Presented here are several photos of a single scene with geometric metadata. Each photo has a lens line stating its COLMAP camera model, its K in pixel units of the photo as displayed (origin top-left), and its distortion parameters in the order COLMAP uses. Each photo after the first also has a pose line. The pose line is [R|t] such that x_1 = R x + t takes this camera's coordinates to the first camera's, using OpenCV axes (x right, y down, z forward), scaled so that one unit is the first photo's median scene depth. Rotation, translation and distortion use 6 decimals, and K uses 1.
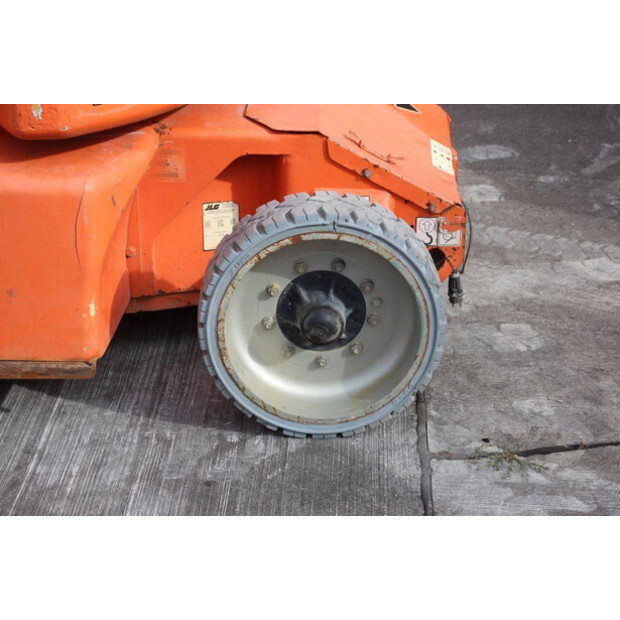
lens RADIAL K [[1460.3, 0, 316.2], [0, 1460.3, 313.7], [0, 0, 1]] dist [0.392375, 0.574681]
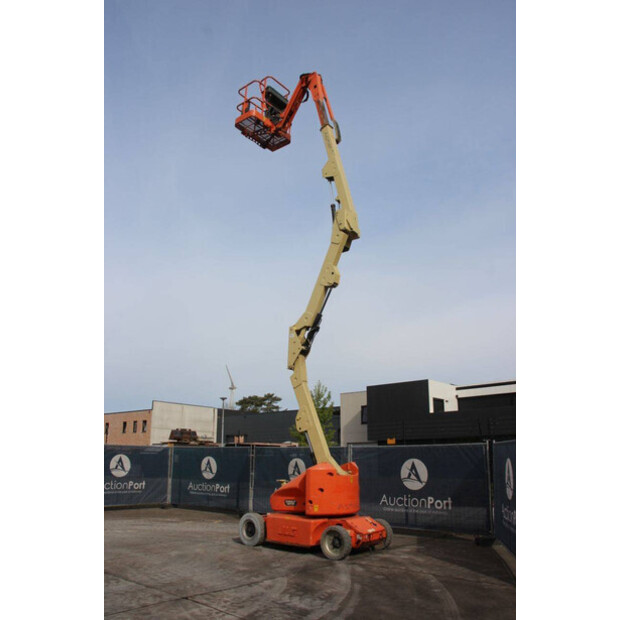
lens RADIAL K [[516.9, 0, 312.9], [0, 516.9, 315.7], [0, 0, 1]] dist [-0.169010, 0.152829]
pose [[0.781231, -0.164646, -0.602138, 1.617807], [-0.268038, 0.782668, -0.561770, 0.555913], [0.563767, 0.600268, 0.567313, -1.195179]]
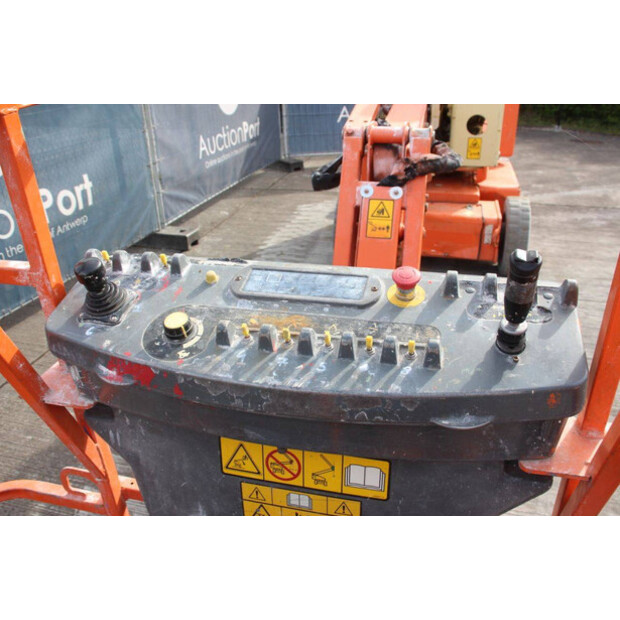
lens RADIAL K [[532.1, 0, 310.7], [0, 532.1, 321.9], [0, 0, 1]] dist [-0.069399, 0.002352]
pose [[0.234549, -0.457489, 0.857724, -1.871262], [0.428308, 0.840712, 0.331292, -0.459561], [-0.872662, 0.289666, 0.393134, 0.973517]]
